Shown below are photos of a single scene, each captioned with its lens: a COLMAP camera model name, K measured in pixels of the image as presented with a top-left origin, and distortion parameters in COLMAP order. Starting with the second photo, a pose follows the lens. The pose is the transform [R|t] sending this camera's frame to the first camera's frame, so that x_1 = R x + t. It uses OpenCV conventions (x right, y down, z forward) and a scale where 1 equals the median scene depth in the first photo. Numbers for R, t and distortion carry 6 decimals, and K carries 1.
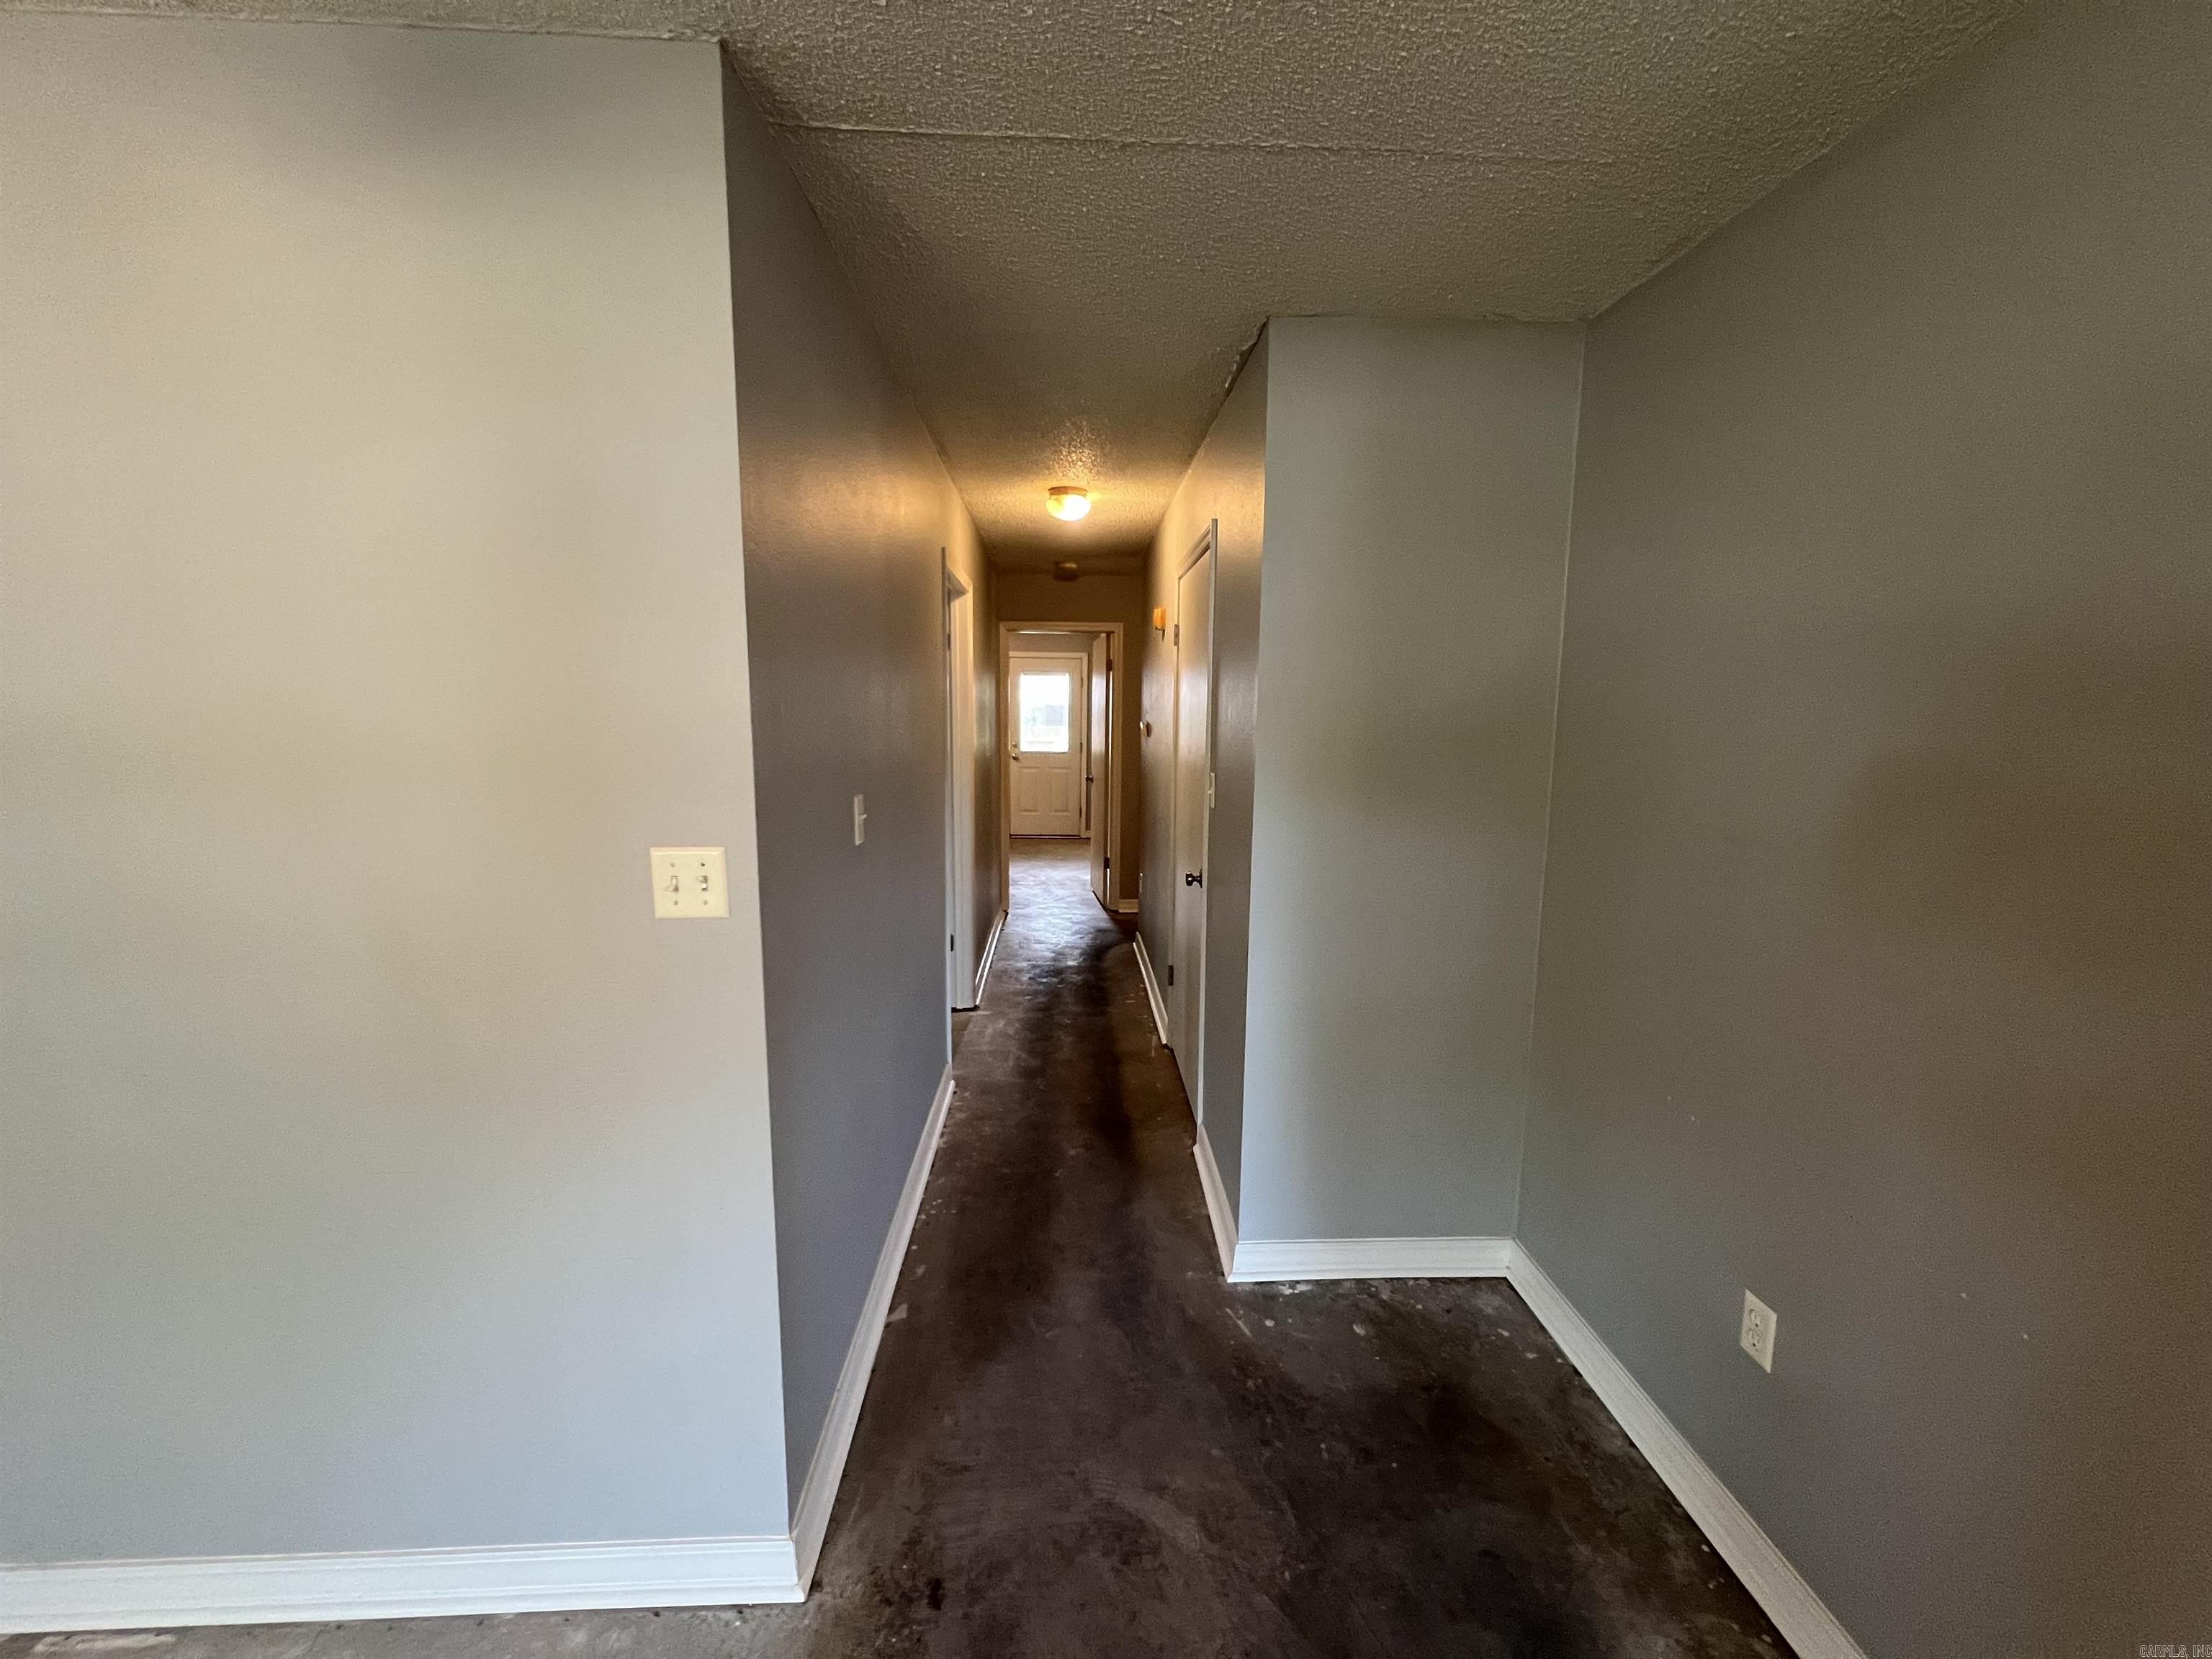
lens RADIAL K [[888.5, 0, 1103.6], [0, 888.5, 830.6], [0, 0, 1]] dist [-0.005786, 0.000170]
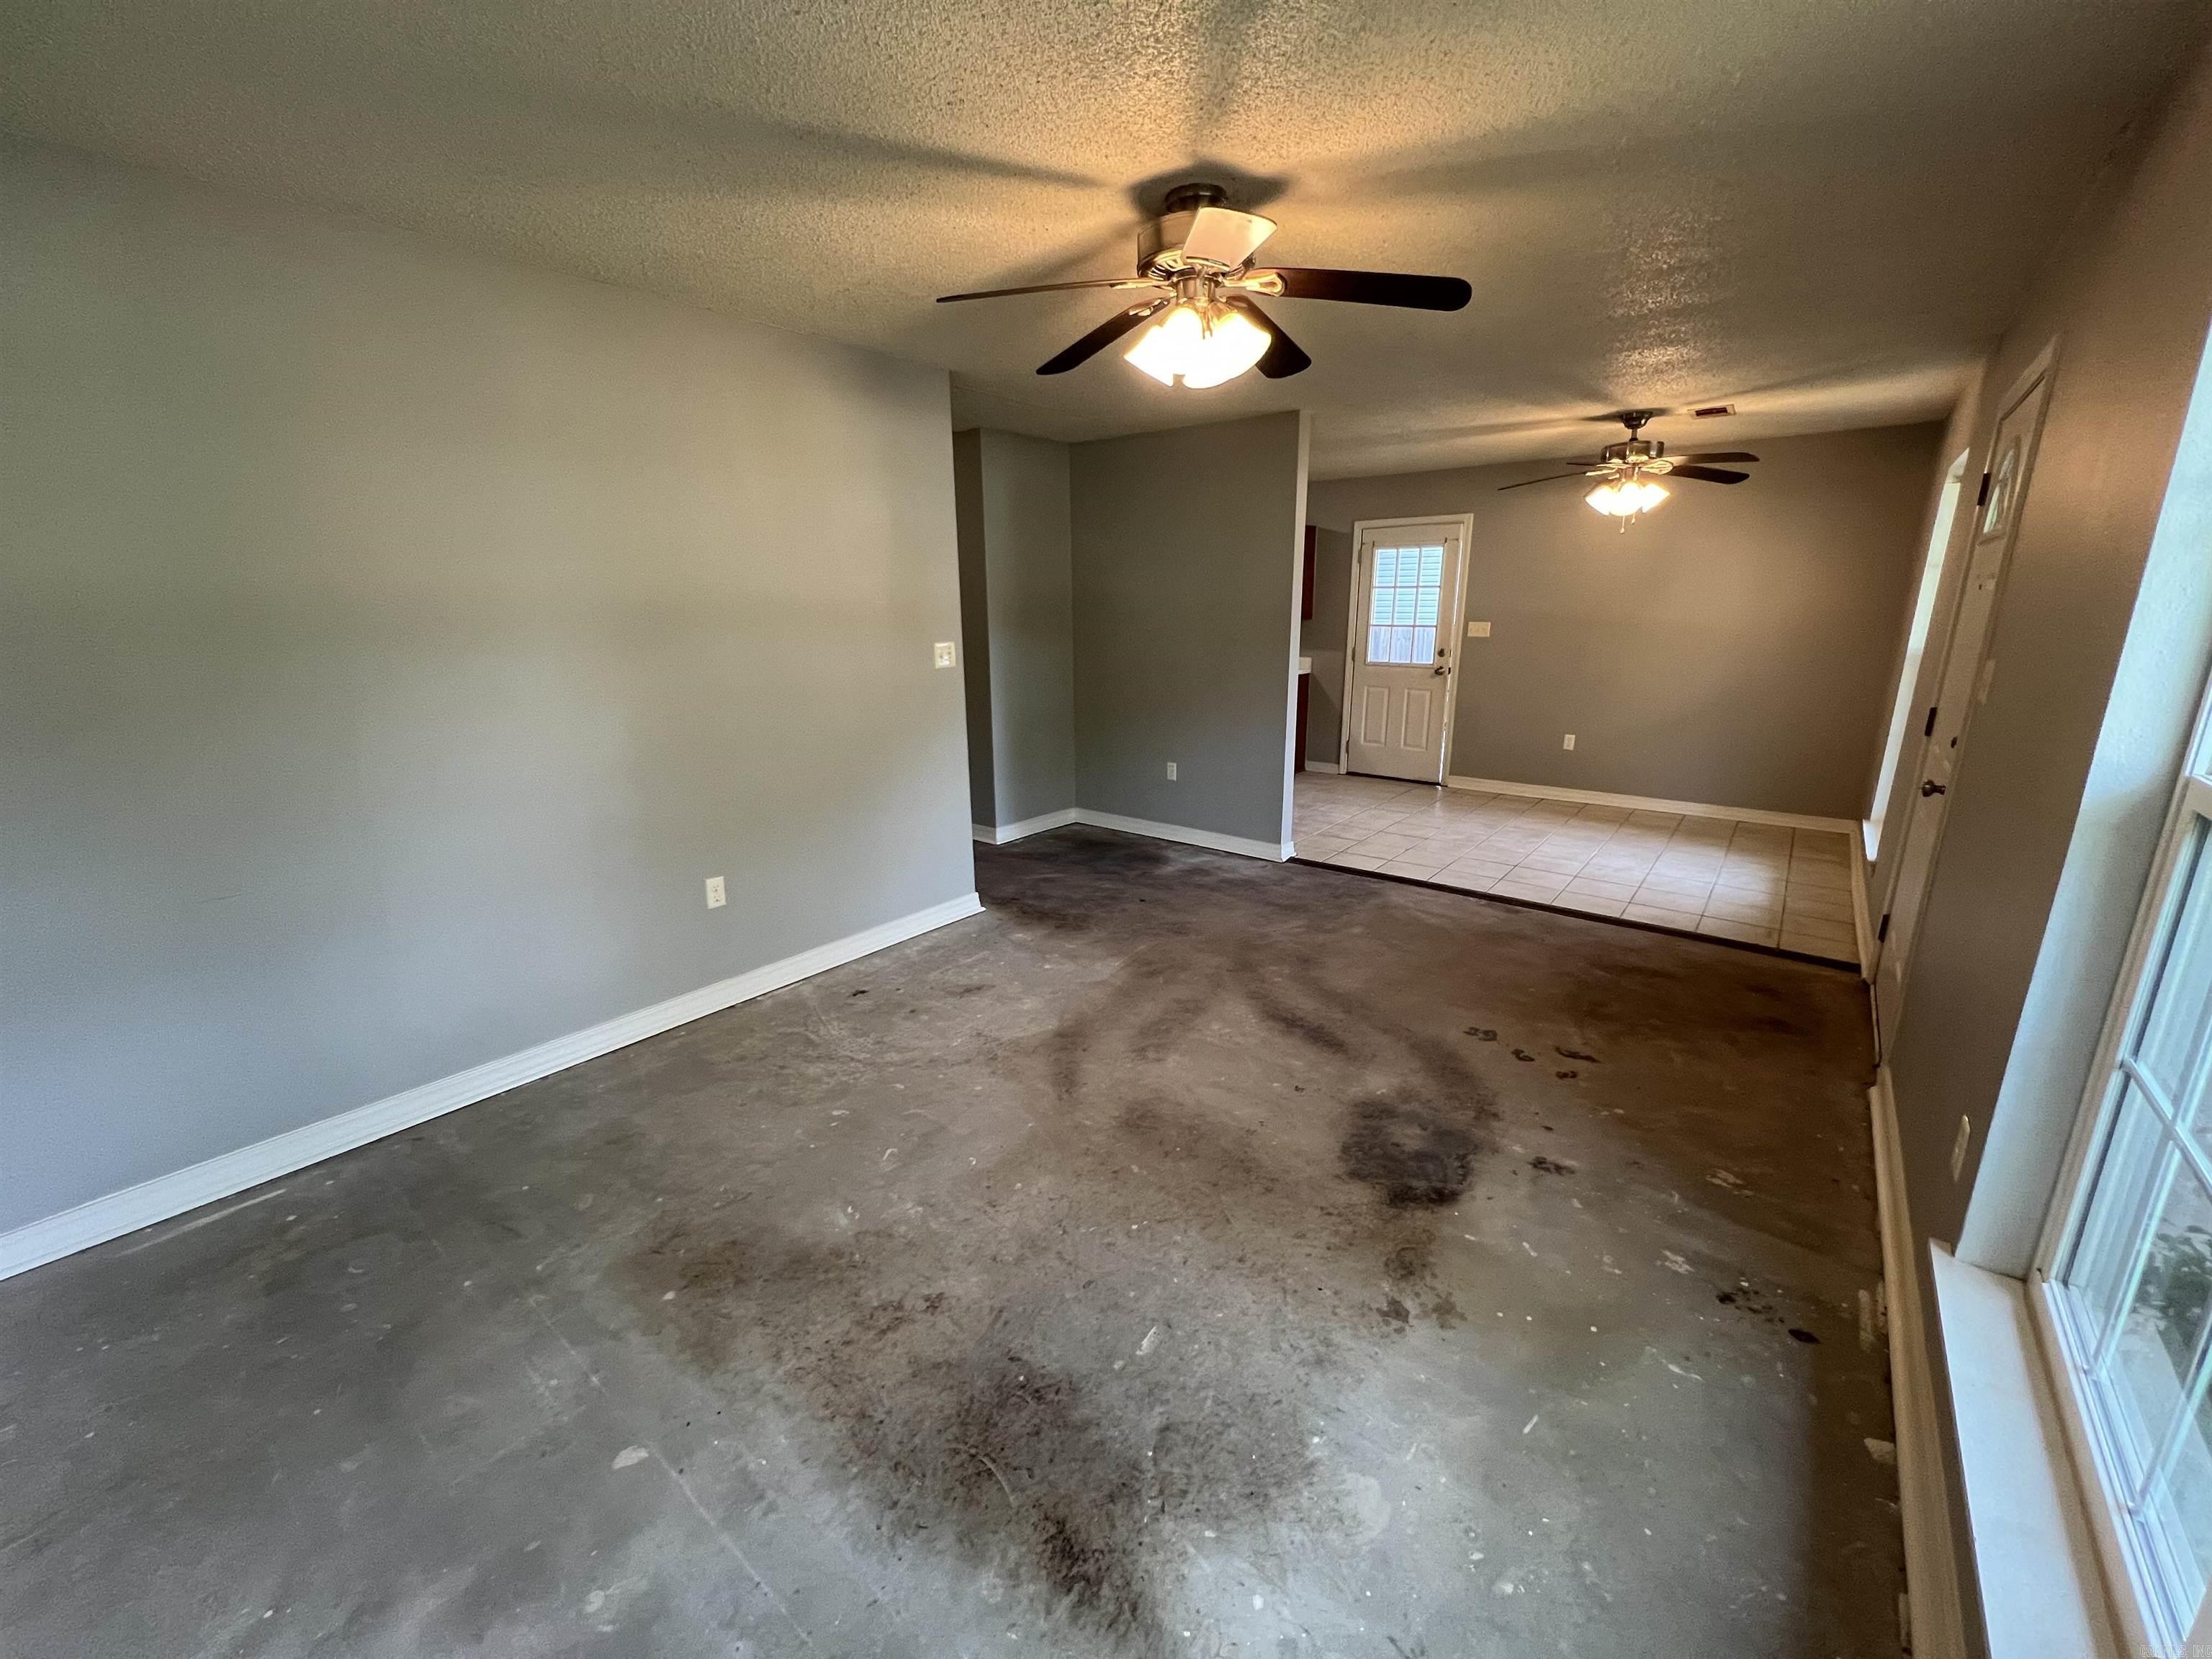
lens RADIAL K [[888.5, 0, 1103.6], [0, 888.5, 830.6], [0, 0, 1]] dist [-0.005786, 0.000170]
pose [[0.661670, -0.201444, 0.722228, -1.609464], [0.123935, 0.979368, 0.159622, 0.153436], [-0.739481, -0.016108, 0.672984, -0.937559]]
